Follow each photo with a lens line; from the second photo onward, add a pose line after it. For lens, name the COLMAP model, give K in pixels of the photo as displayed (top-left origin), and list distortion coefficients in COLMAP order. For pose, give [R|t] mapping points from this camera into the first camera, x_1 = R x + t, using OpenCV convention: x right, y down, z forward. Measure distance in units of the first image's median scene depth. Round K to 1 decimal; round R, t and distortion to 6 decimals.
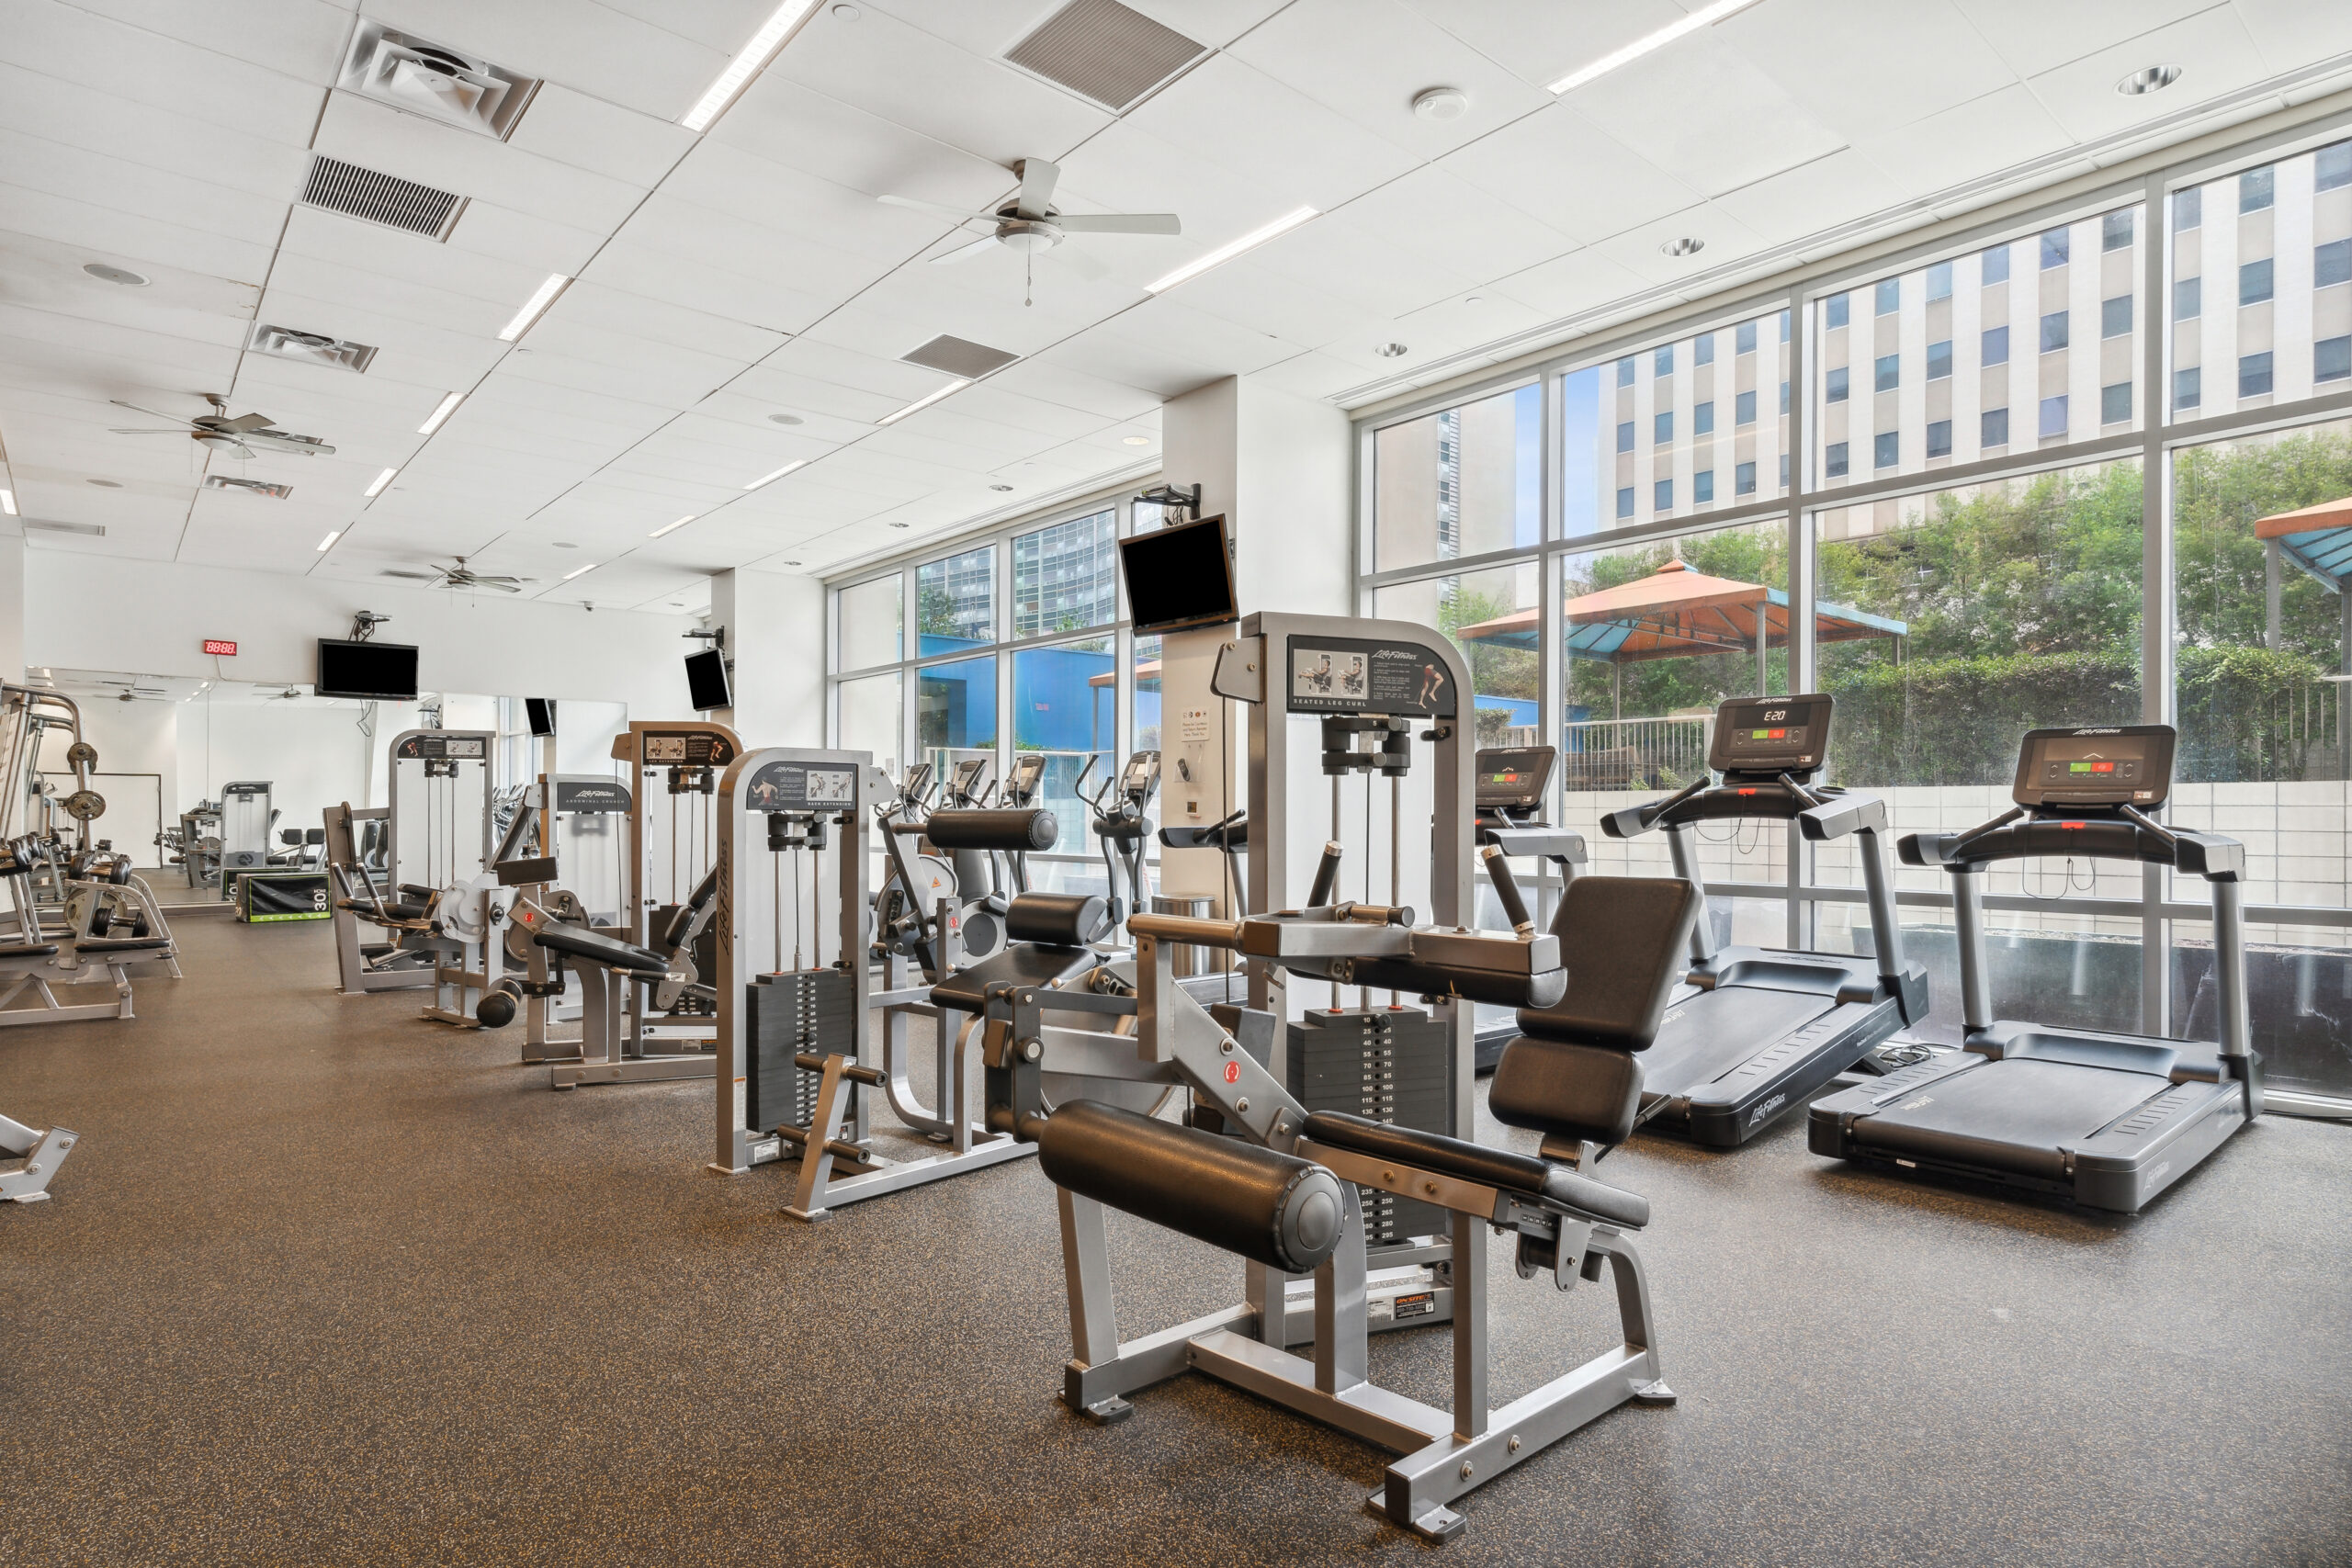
lens RADIAL K [[1252.0, 0, 1163.3], [0, 1252.0, 807.6], [0, 0, 1]] dist [-0.004284, -0.003382]
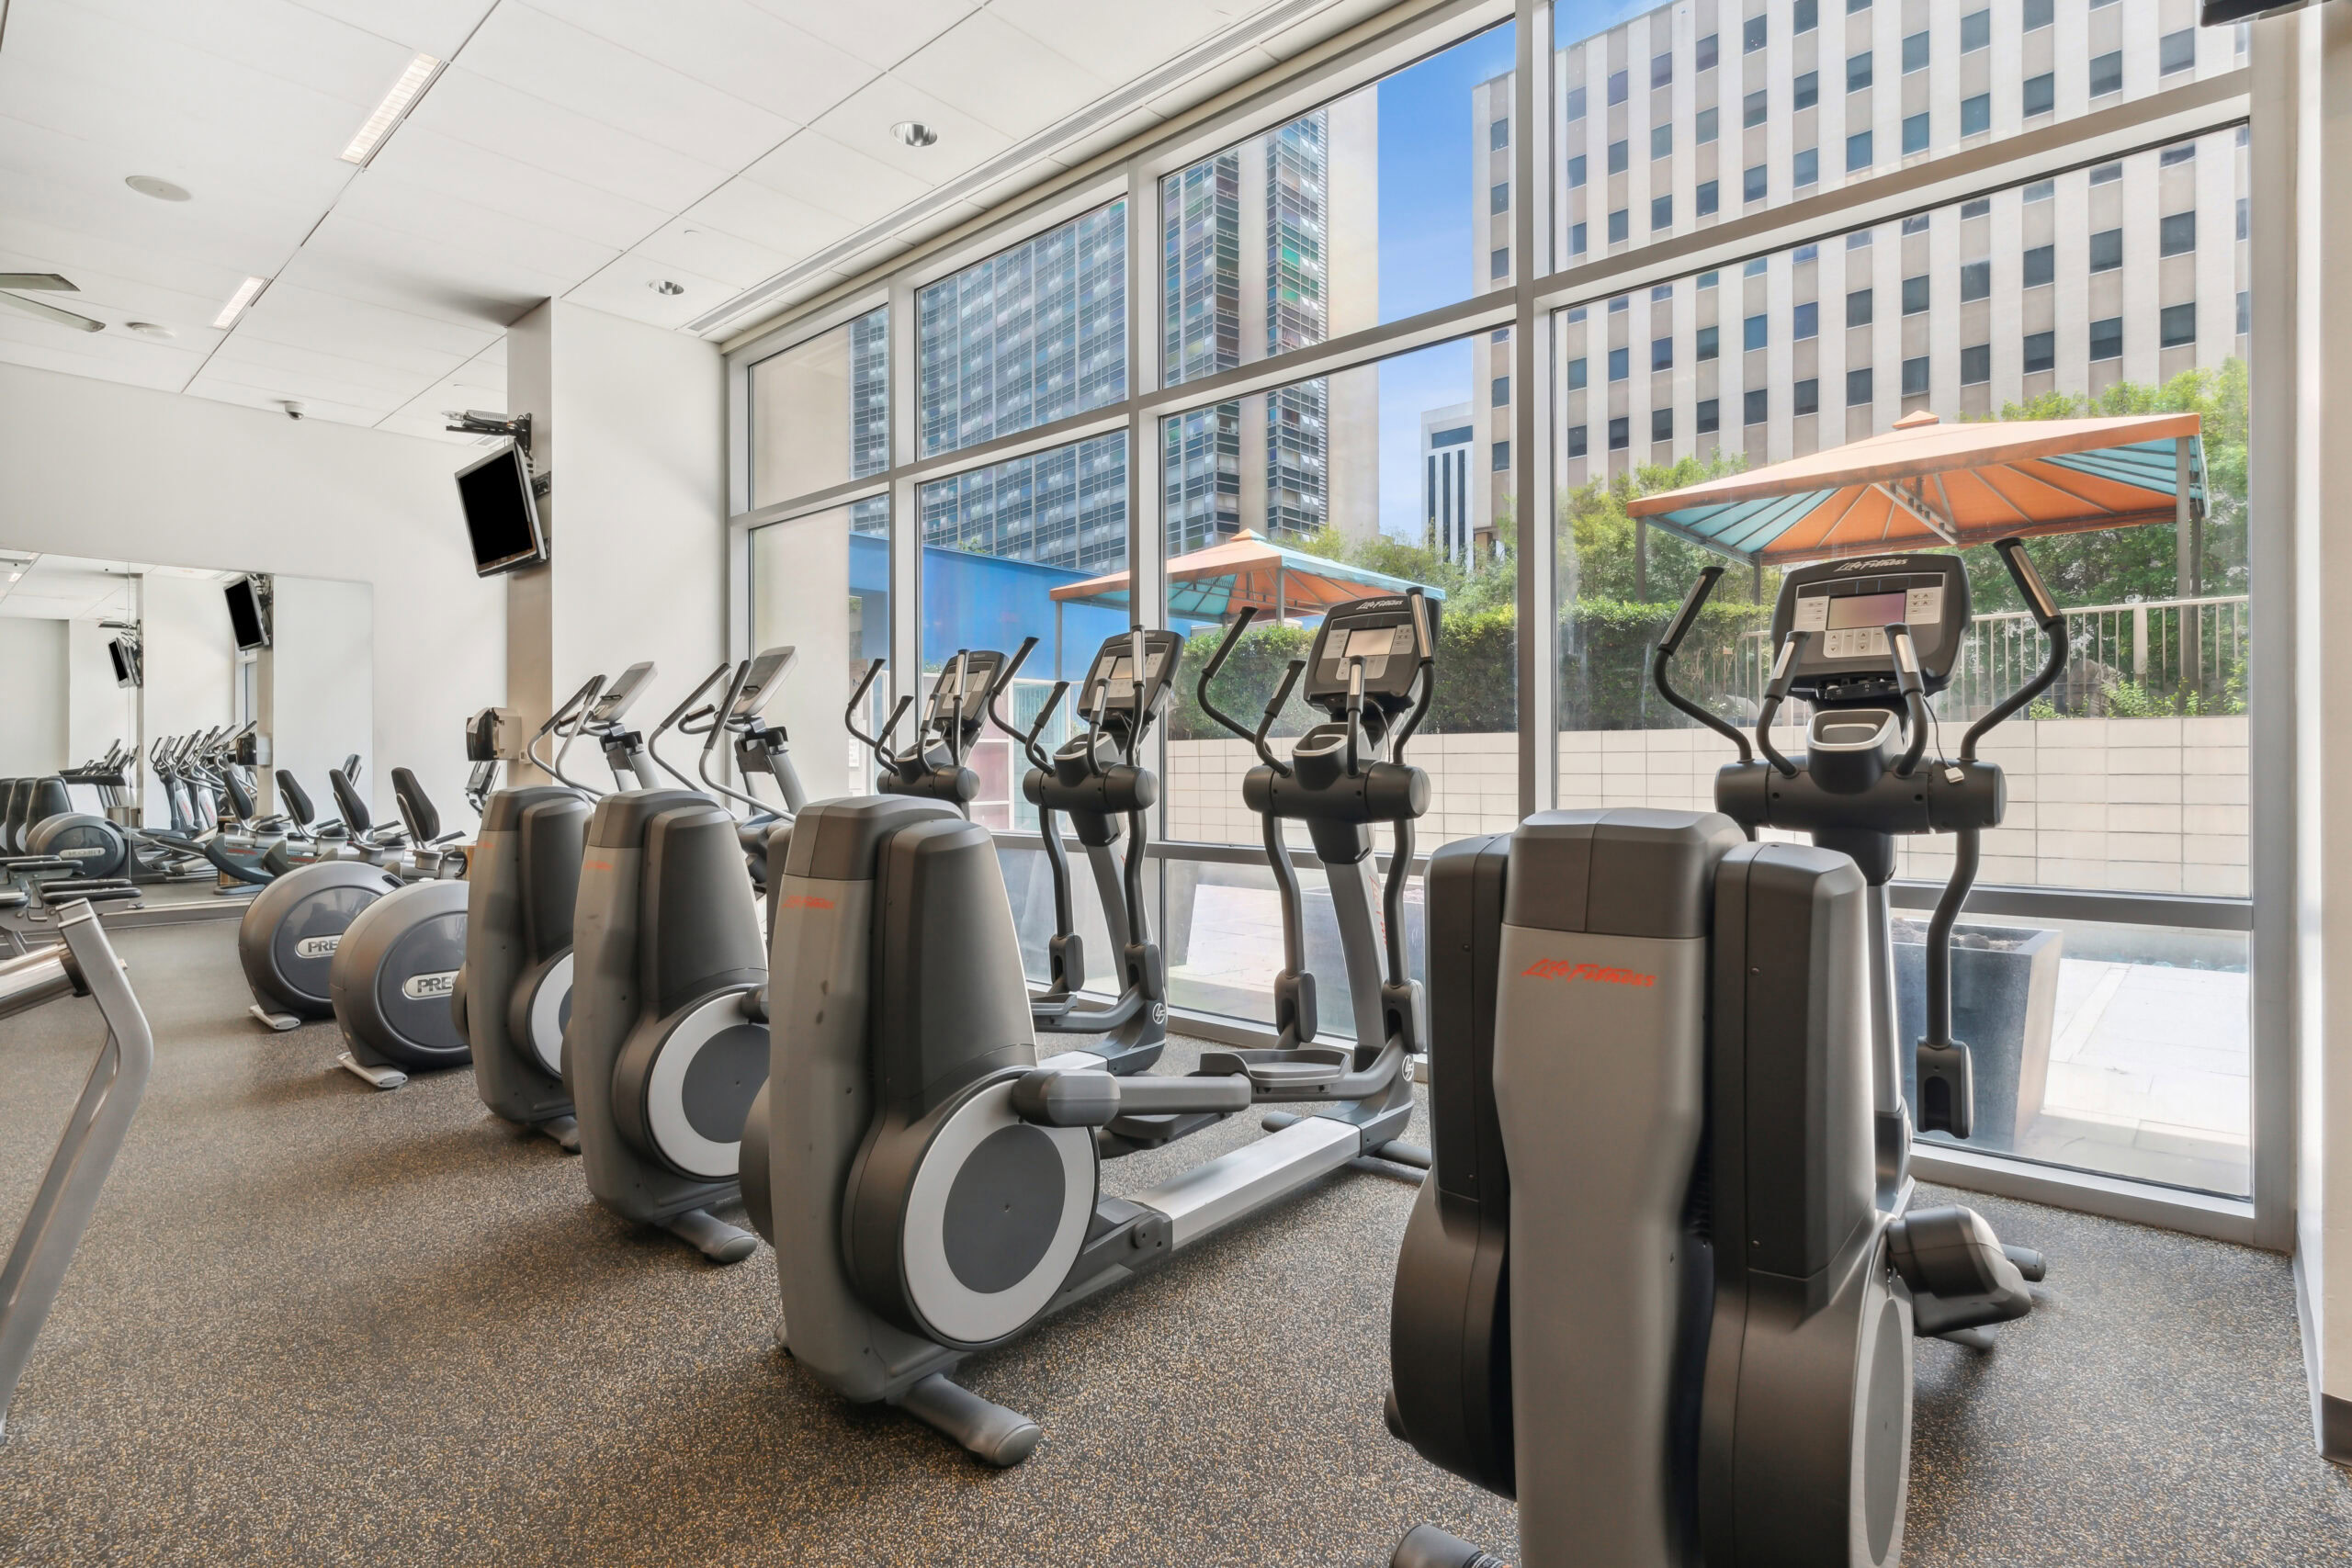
lens RADIAL K [[1135.3, 0, 1166.6], [0, 1135.3, 777.6], [0, 0, 1]] dist [-0.012557, 0.000242]
pose [[0.989299, -0.009465, 0.145594, -0.283695], [0.006896, 0.999812, 0.018137, 0.008128], [-0.145738, -0.016938, 0.989178, 0.887530]]
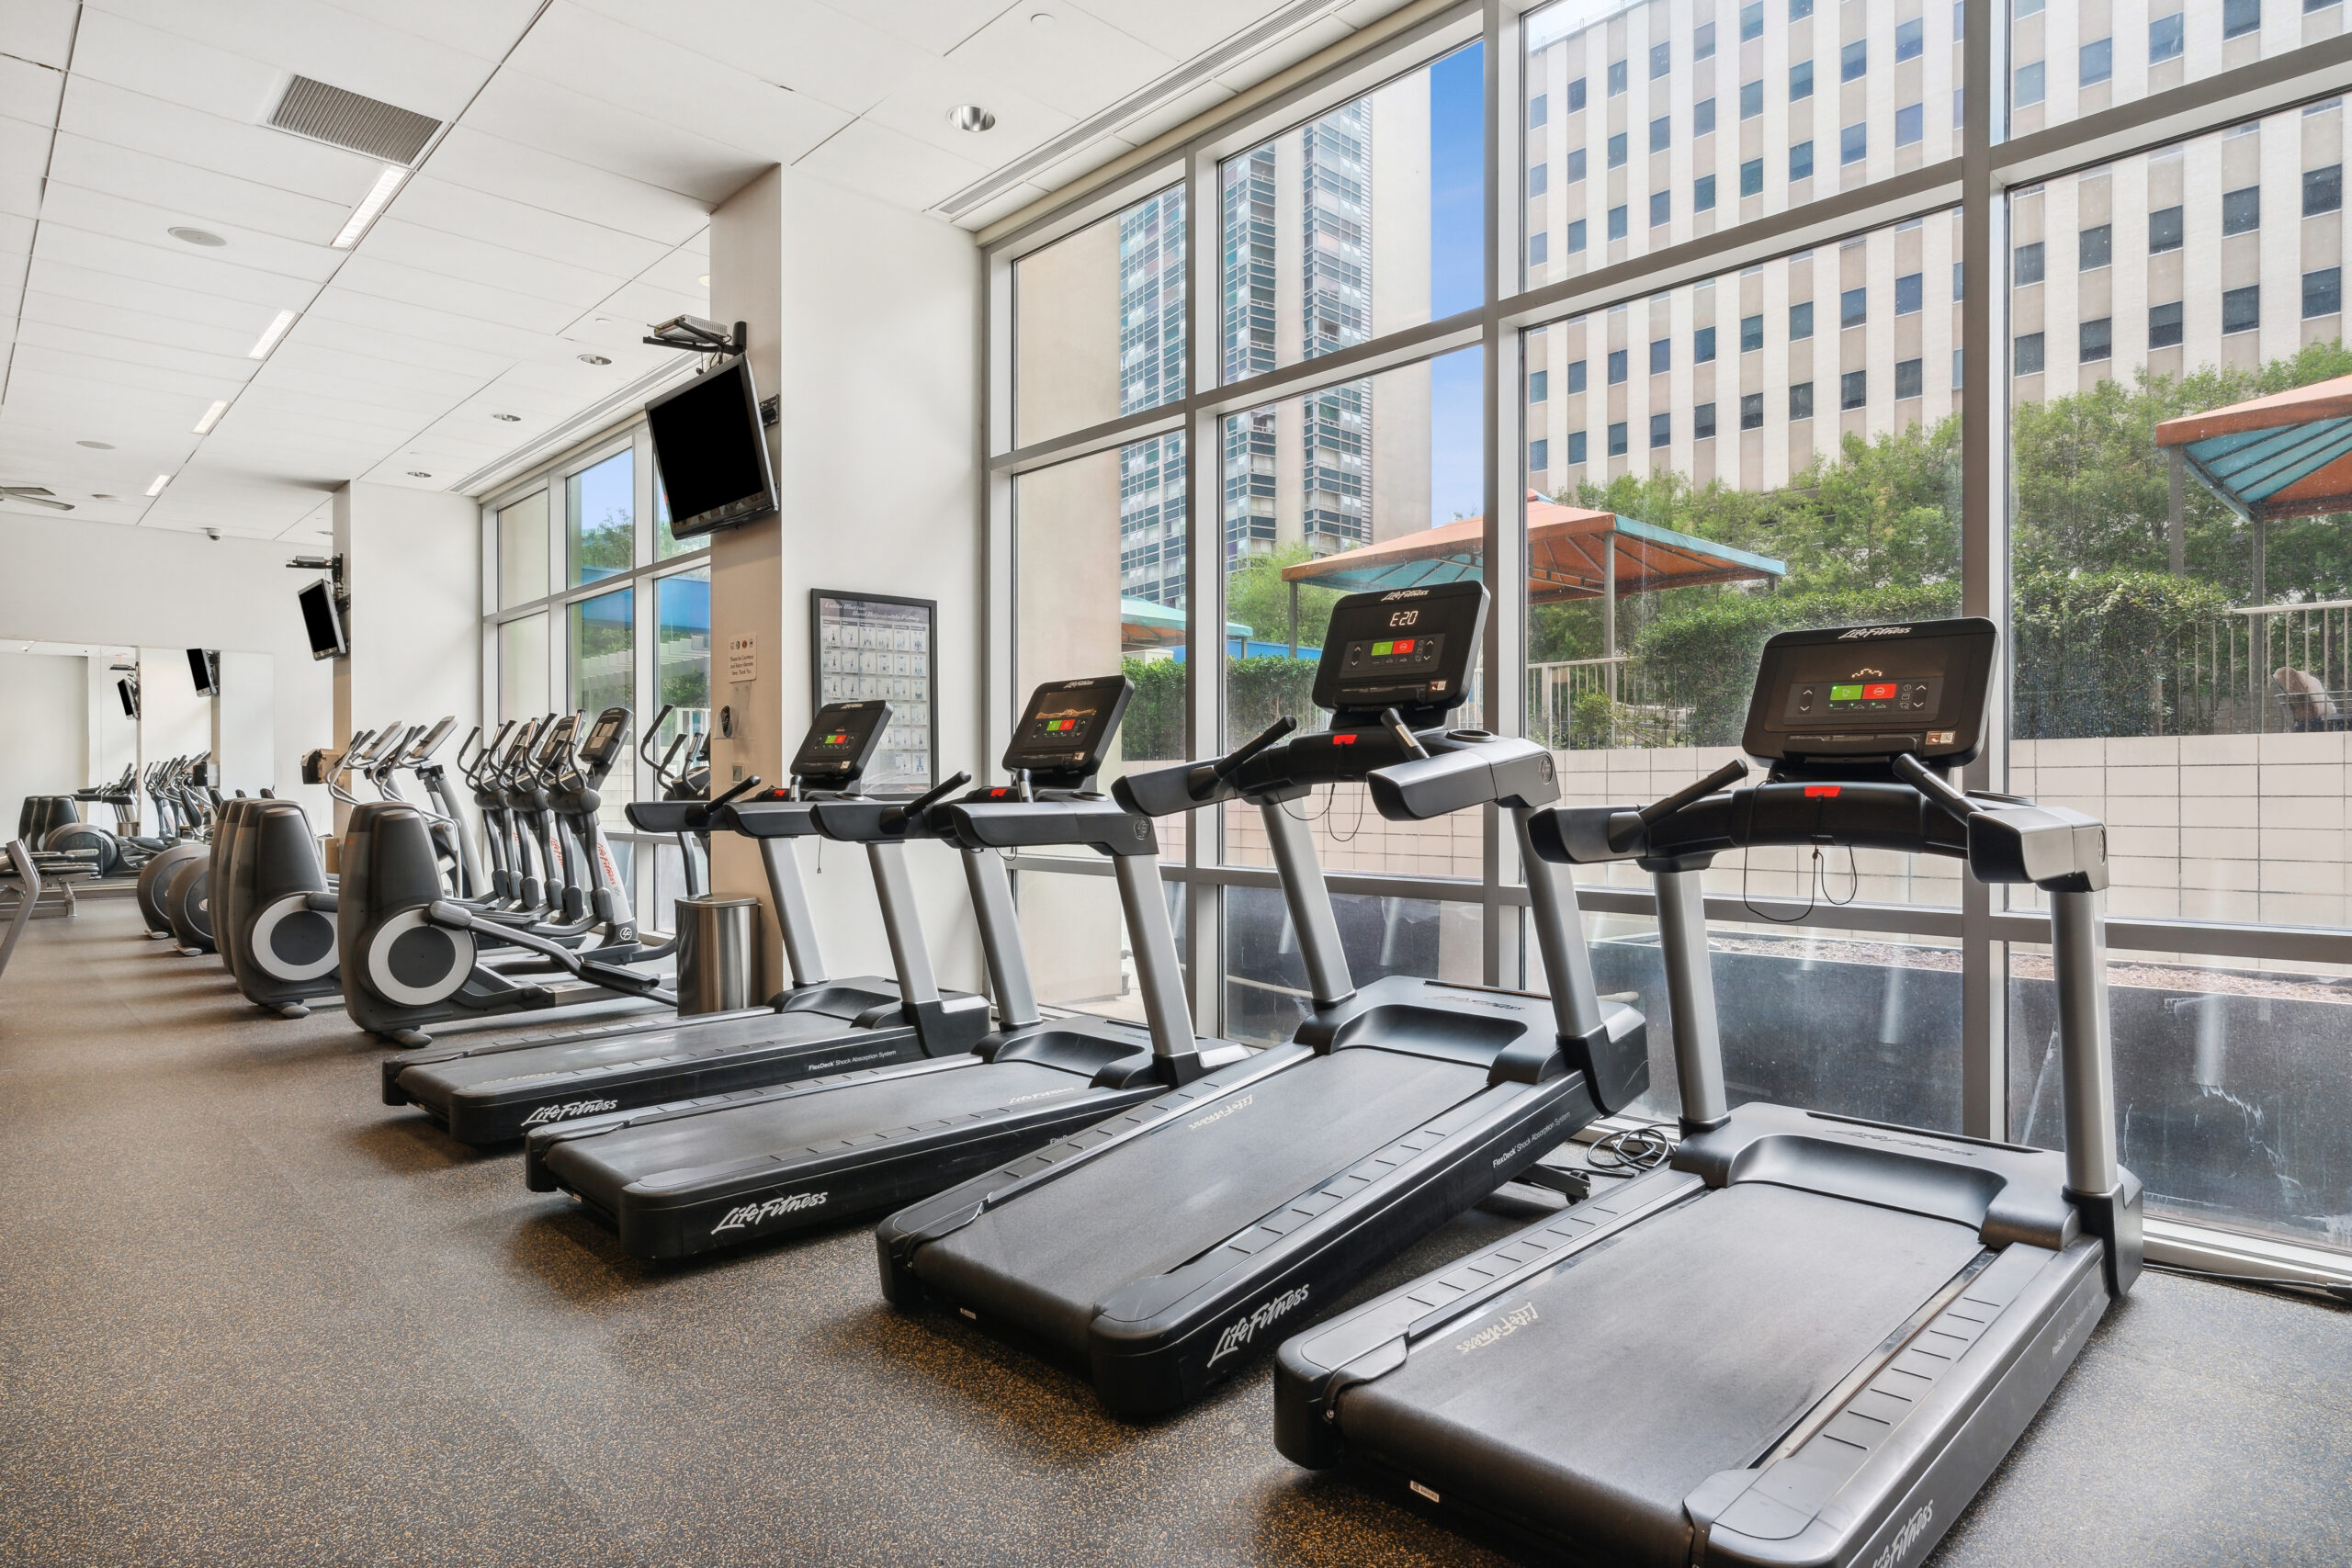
lens RADIAL K [[1295.4, 0, 1179.5], [0, 1295.4, 782.7], [0, 0, 1]] dist [-0.015779, 0.003411]
pose [[0.997966, -0.005867, 0.063479, 0.243971], [0.005639, 0.999977, 0.003774, 0.003887], [-0.063499, -0.003409, 0.997976, 0.263324]]
